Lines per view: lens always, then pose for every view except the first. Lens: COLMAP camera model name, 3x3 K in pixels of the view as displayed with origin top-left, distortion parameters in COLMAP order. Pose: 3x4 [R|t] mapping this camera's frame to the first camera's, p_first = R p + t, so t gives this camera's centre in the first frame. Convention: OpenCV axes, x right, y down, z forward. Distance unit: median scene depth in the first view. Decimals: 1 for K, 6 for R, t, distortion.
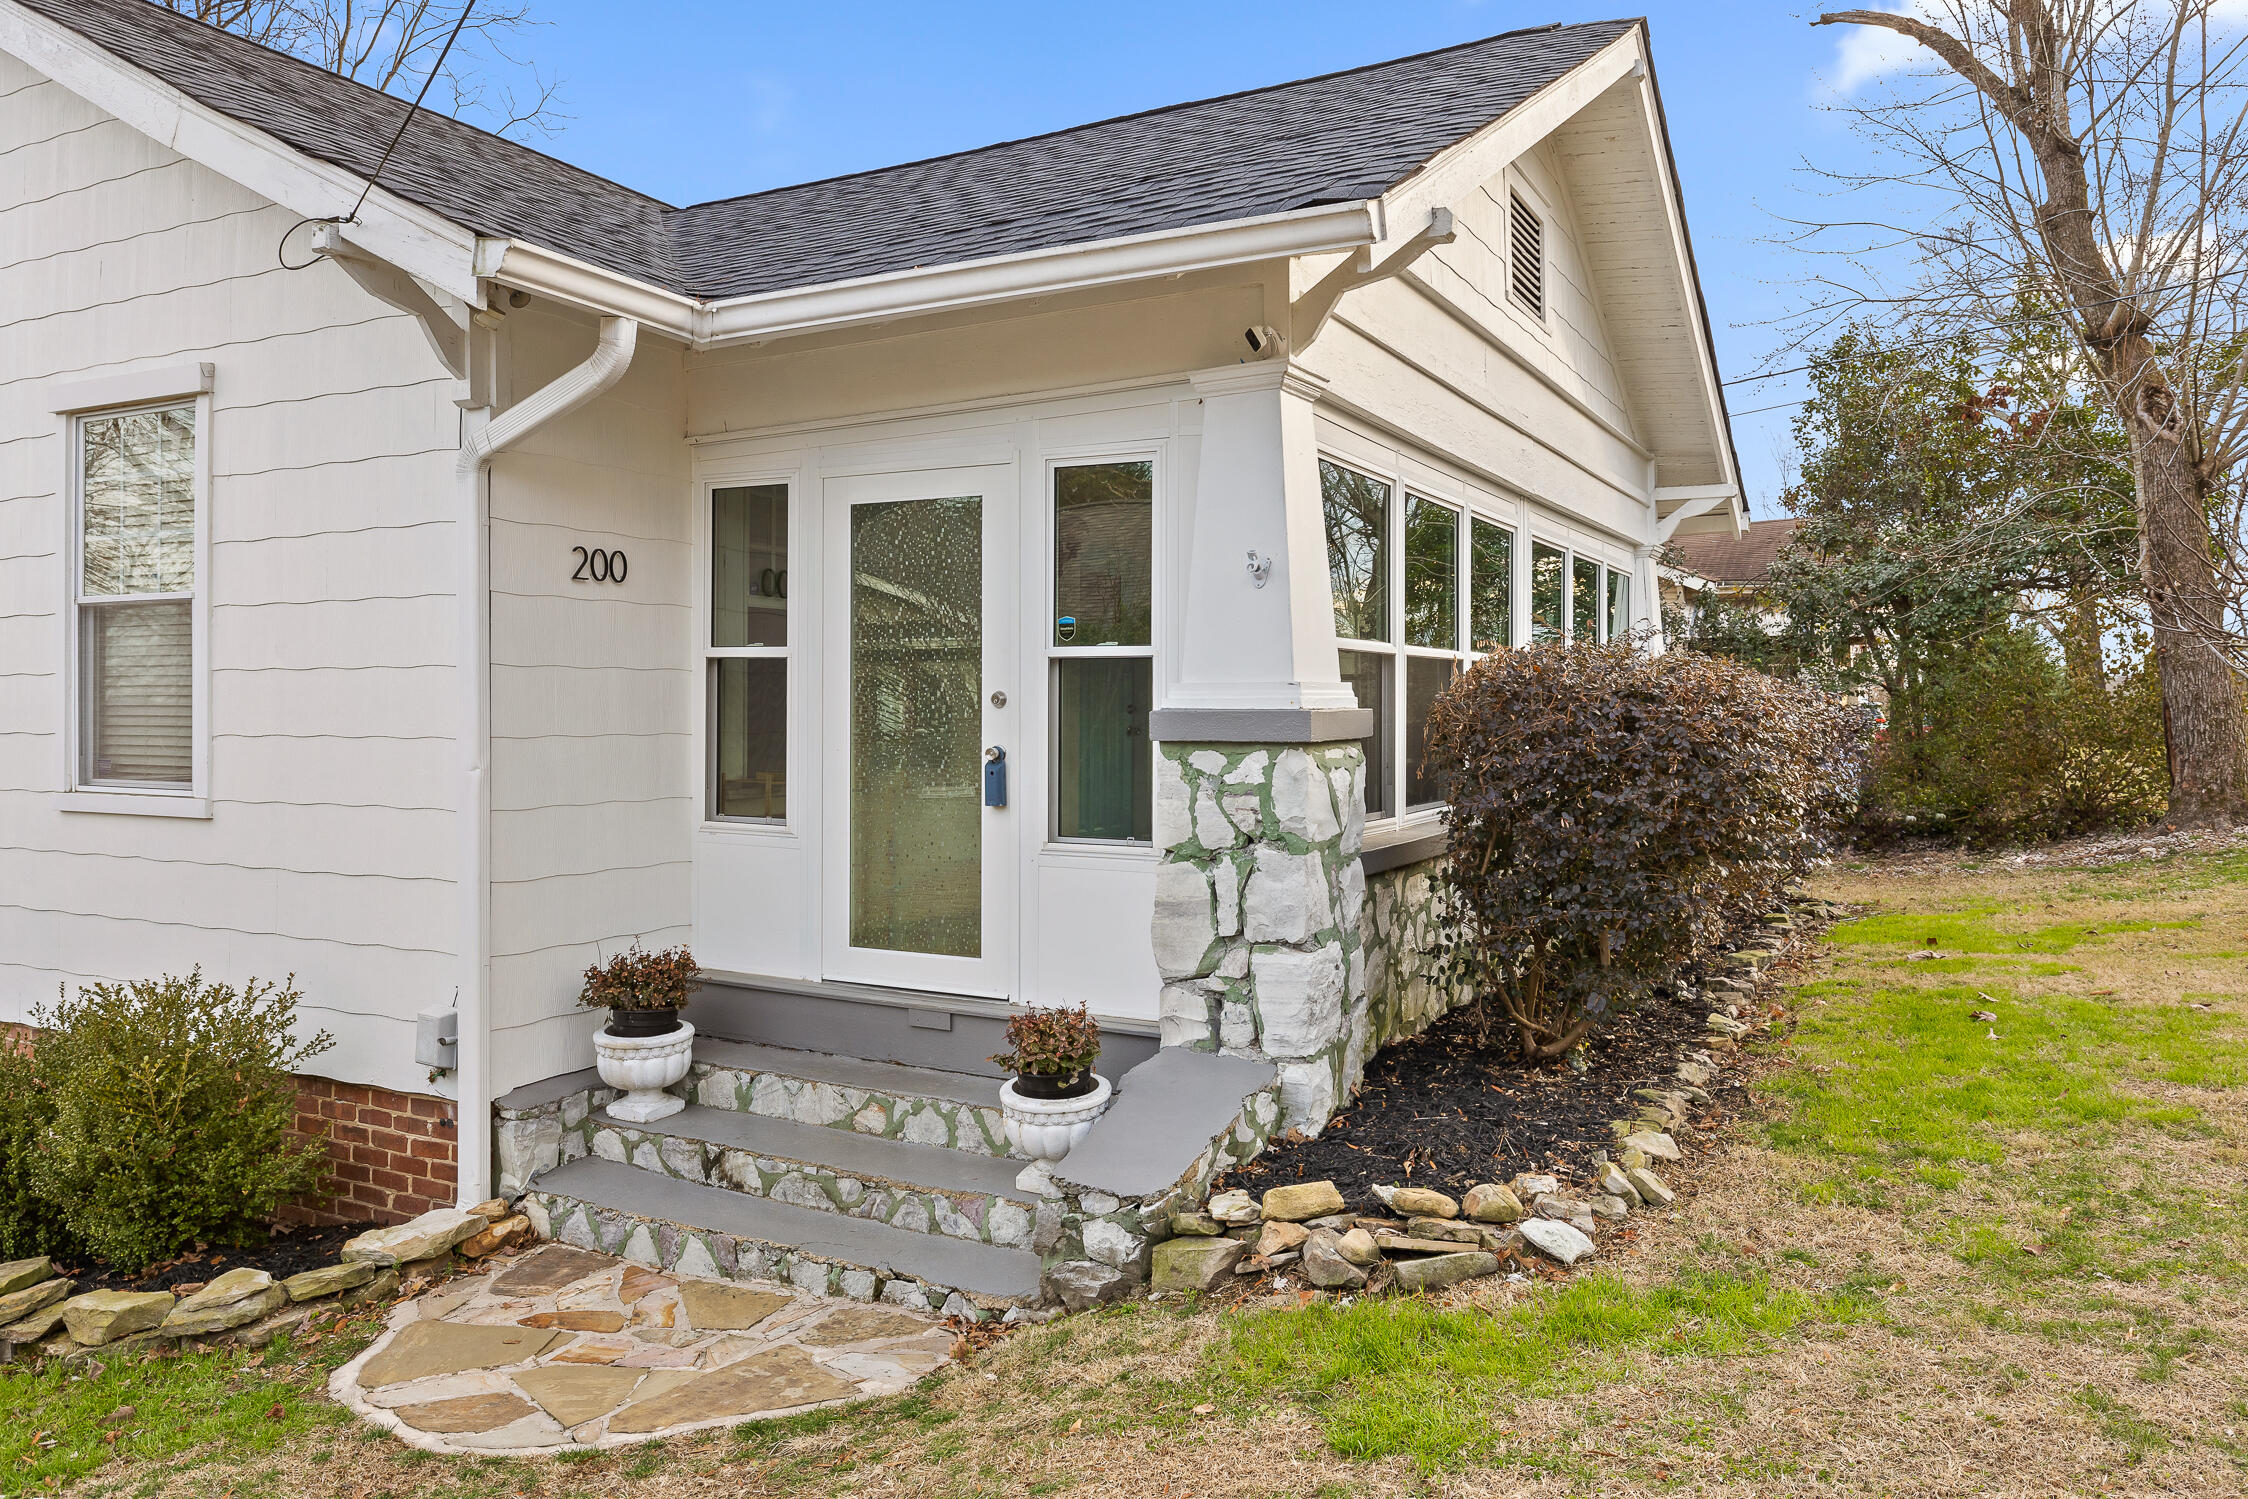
lens RADIAL K [[1615.9, 0, 1121.3], [0, 1615.9, 691.2], [0, 0, 1]] dist [0.001792, -0.001306]
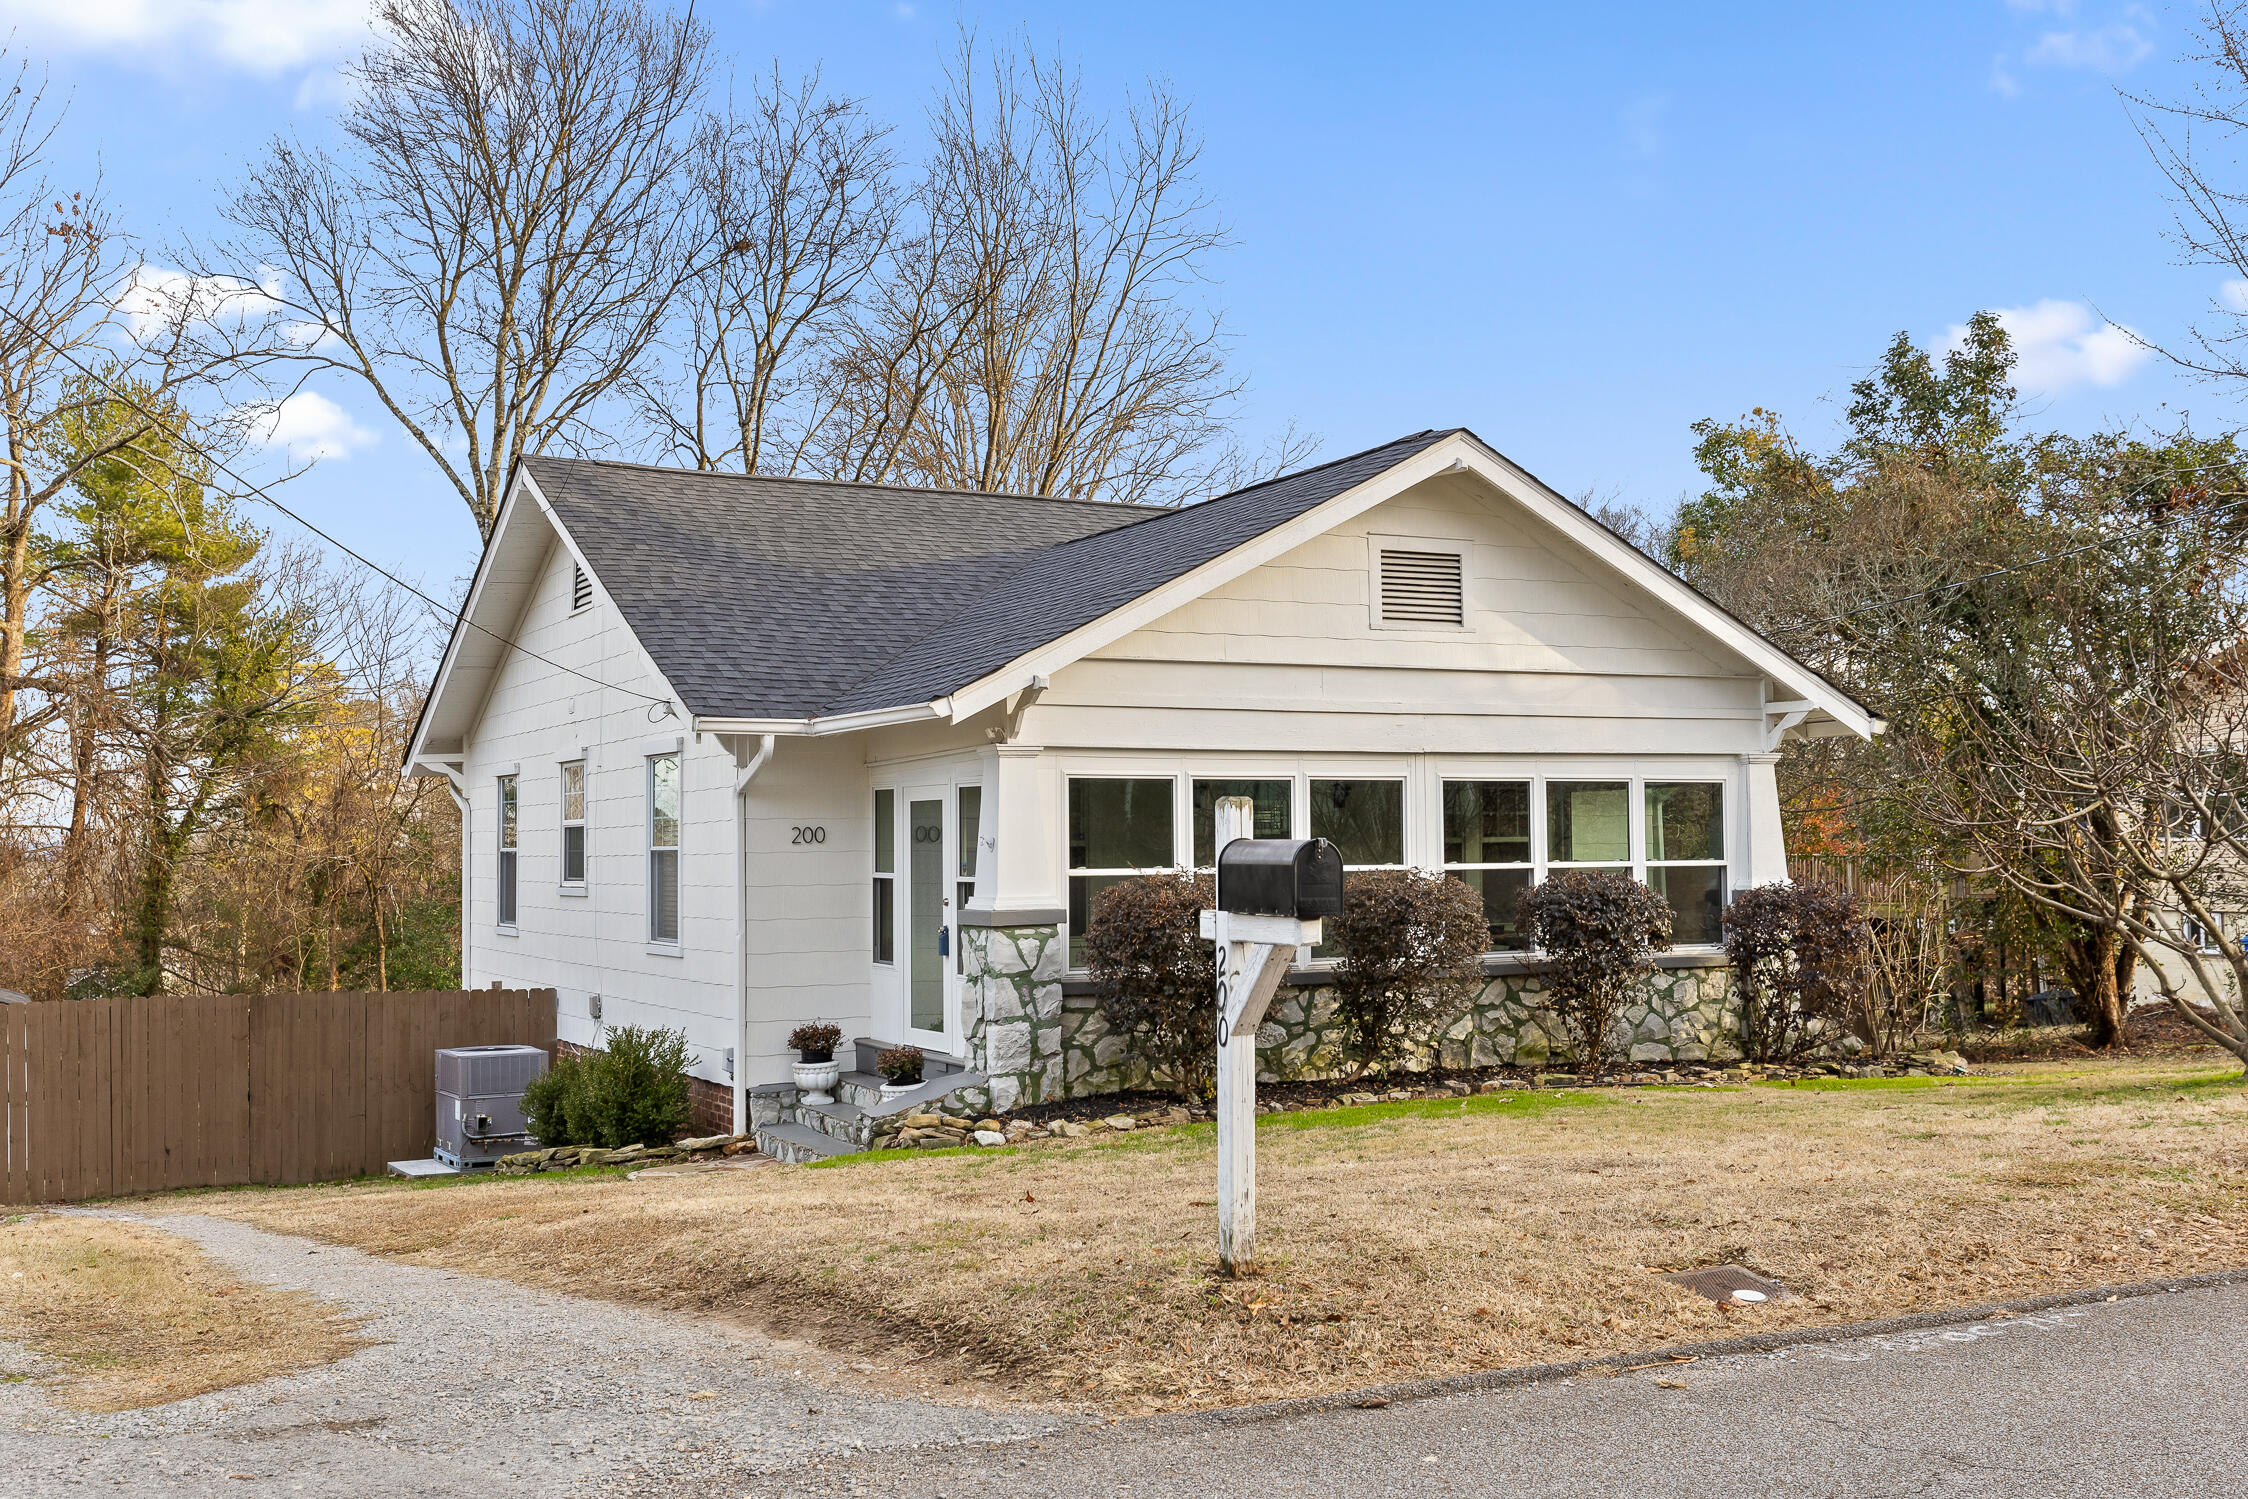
lens RADIAL K [[2274.9, 0, 1124.0], [0, 2274.9, 749.5], [0, 0, 1]] dist [0.051553, 0.002908]
pose [[0.835111, -0.033557, -0.549057, 1.718999], [0.016118, 0.999202, -0.036553, -0.080148], [0.549845, 0.021676, 0.834985, -1.277069]]
